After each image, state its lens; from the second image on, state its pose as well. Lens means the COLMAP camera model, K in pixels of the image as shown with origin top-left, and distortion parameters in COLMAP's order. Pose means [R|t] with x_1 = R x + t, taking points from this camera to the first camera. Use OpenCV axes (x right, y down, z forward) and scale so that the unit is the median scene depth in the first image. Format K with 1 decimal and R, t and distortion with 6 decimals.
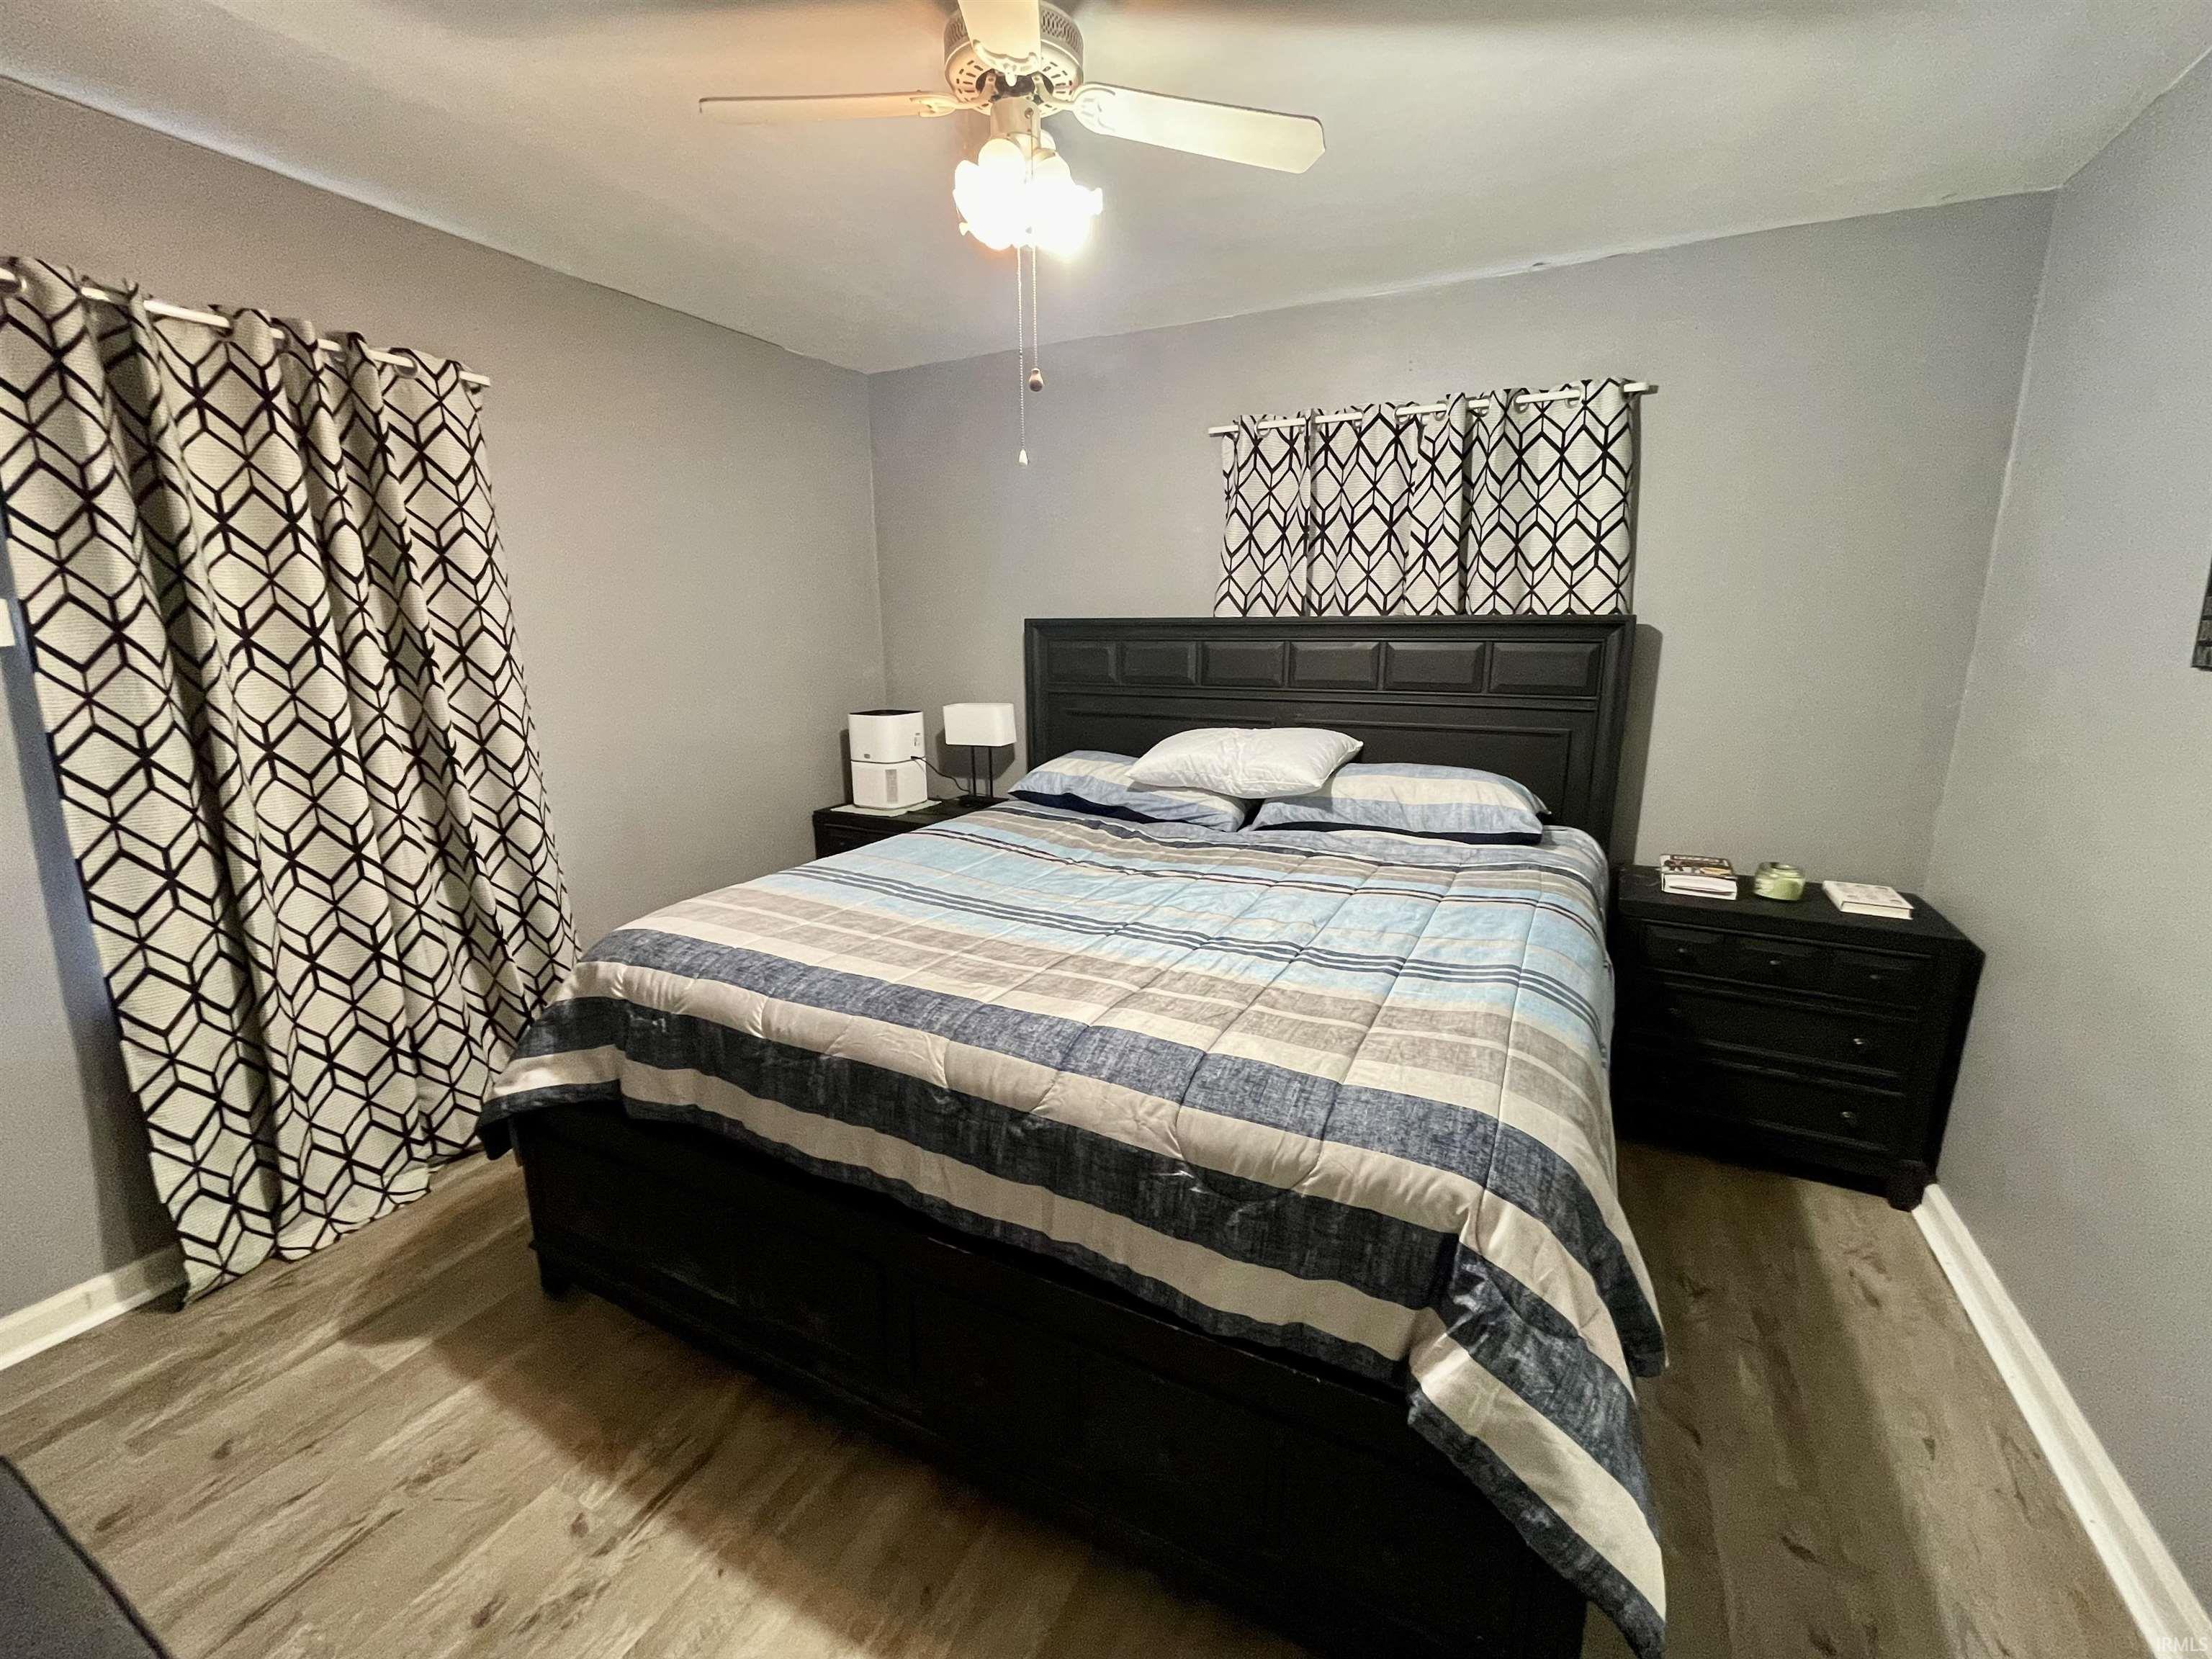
lens RADIAL K [[893.2, 0, 1102.7], [0, 893.2, 824.3], [0, 0, 1]] dist [0.000135, 0.000078]
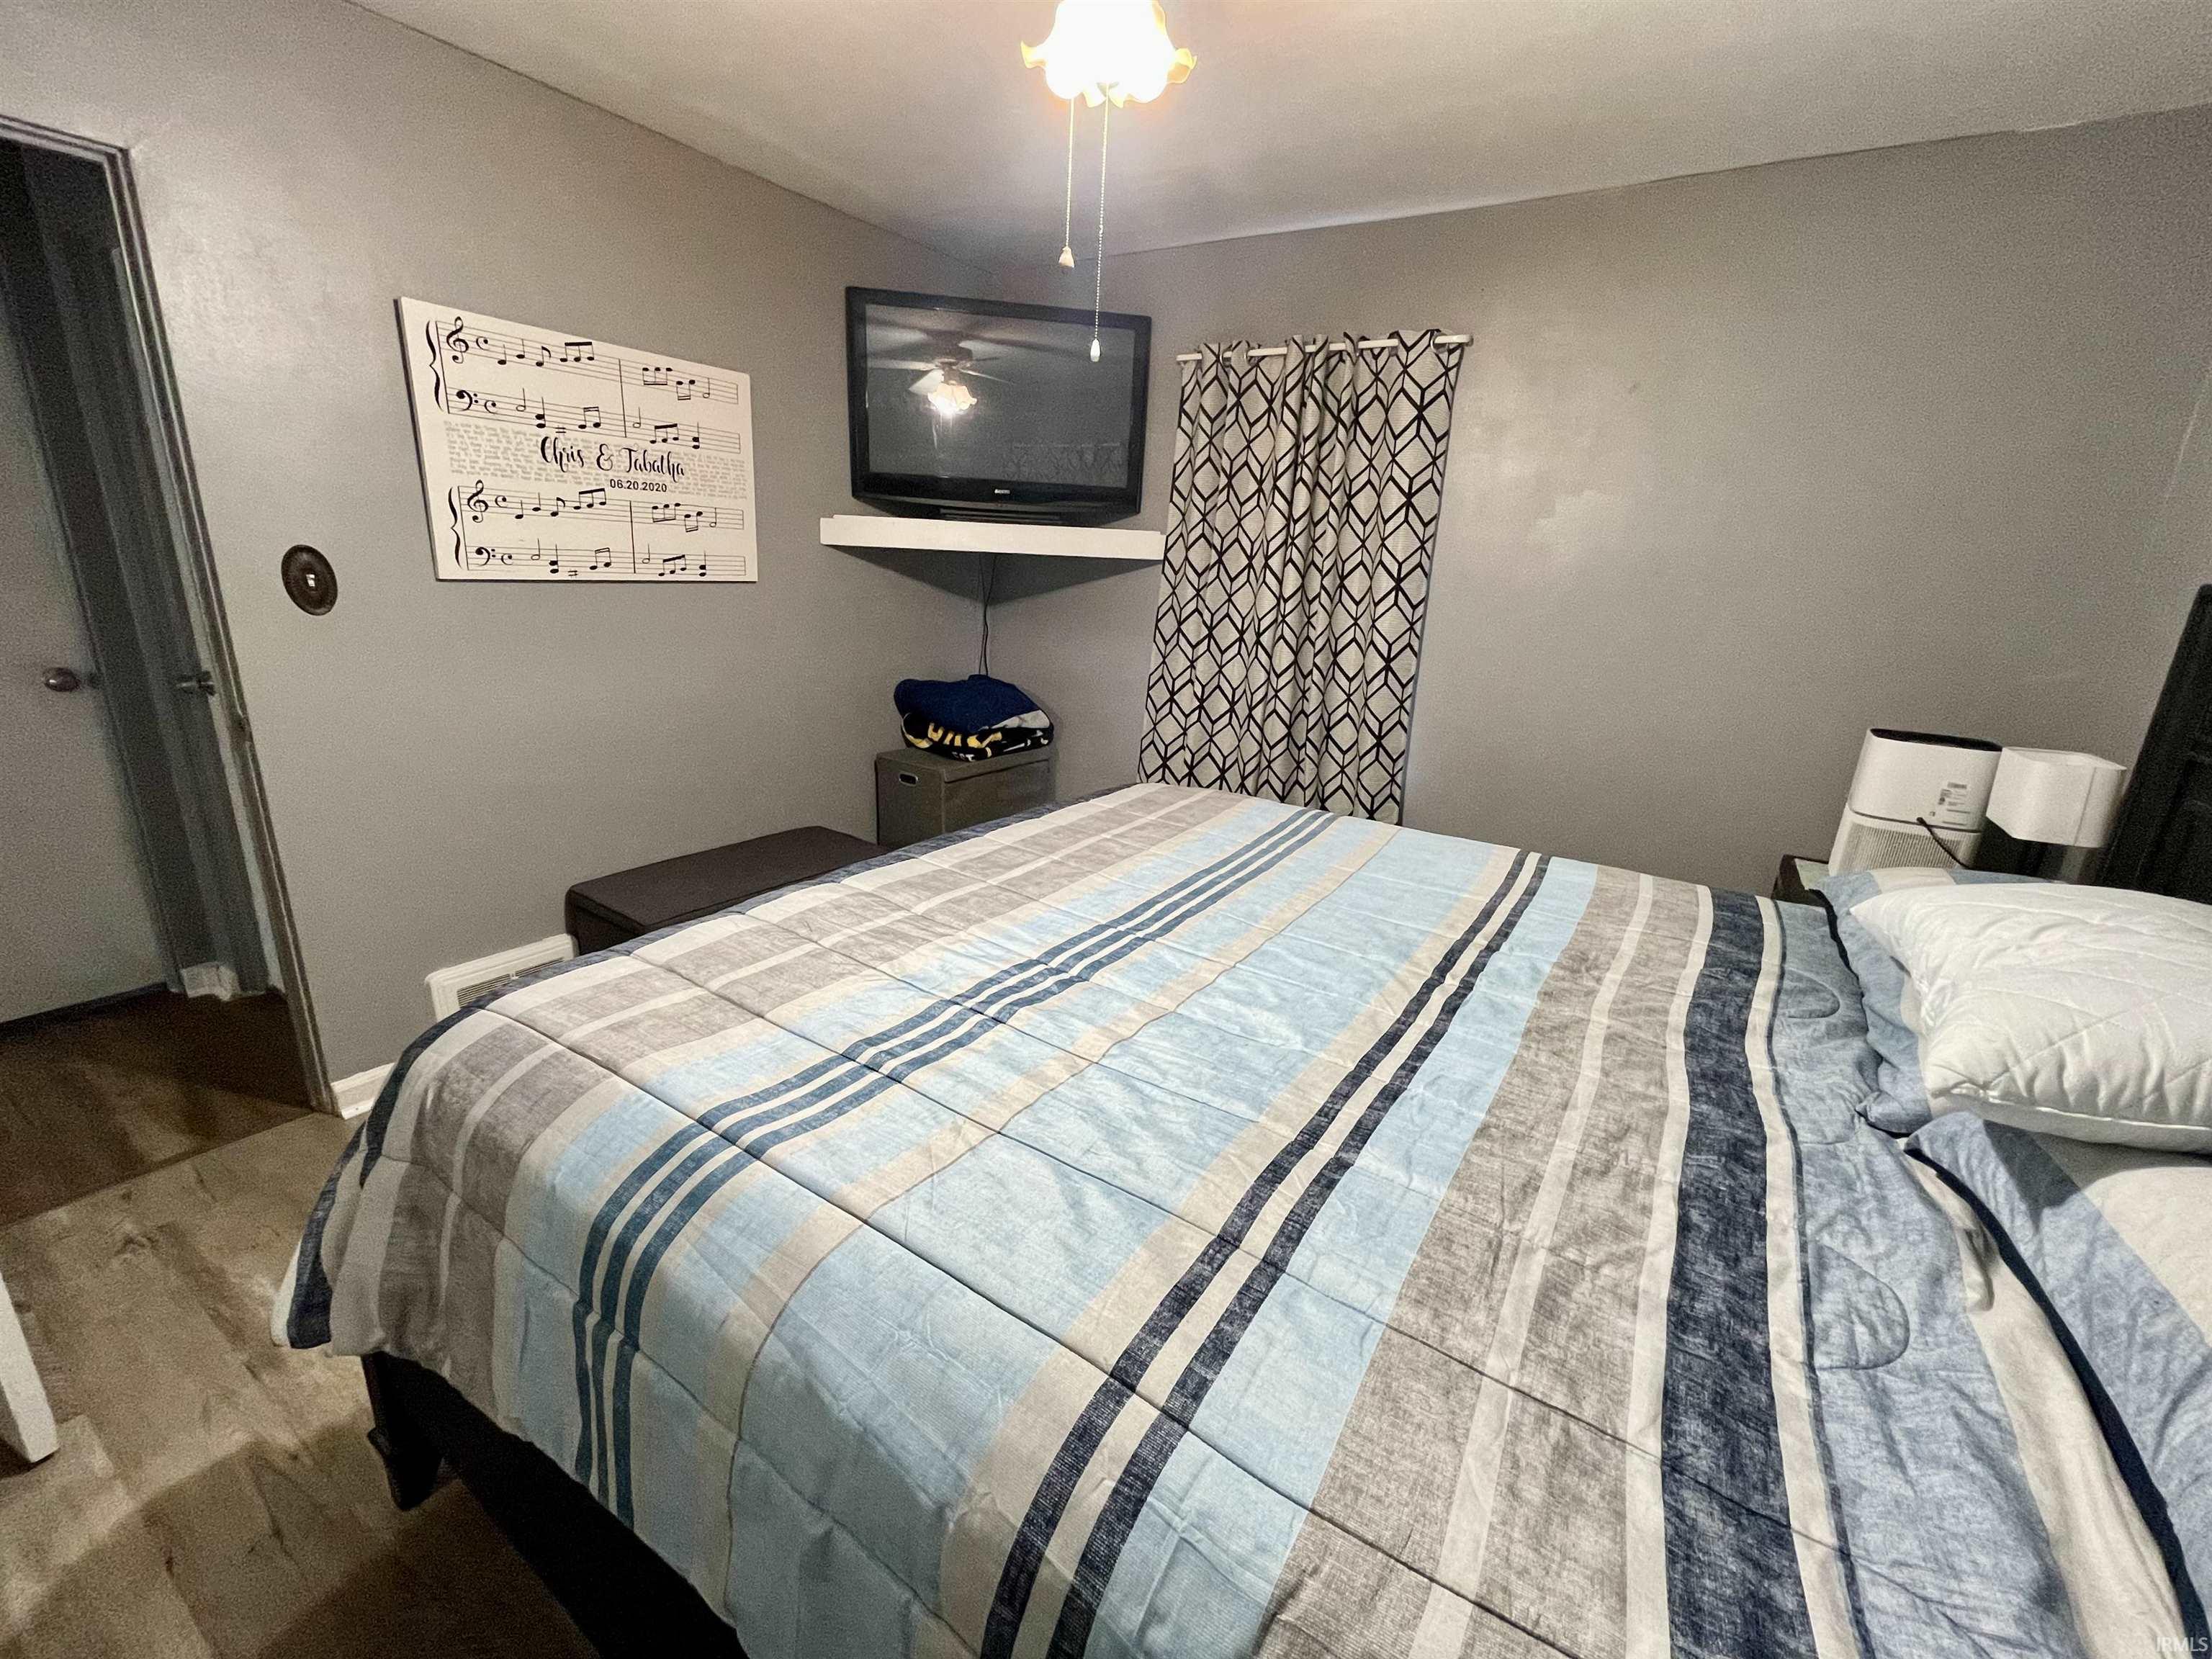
lens RADIAL K [[893.2, 0, 1106.5], [0, 893.2, 828.0], [0, 0, 1]] dist [0.000135, 0.000078]
pose [[-0.066024, 0.292076, -0.954114, 0.749285], [-0.265699, 0.916531, 0.298957, -0.199239], [0.961793, 0.273245, 0.017091, 0.938293]]
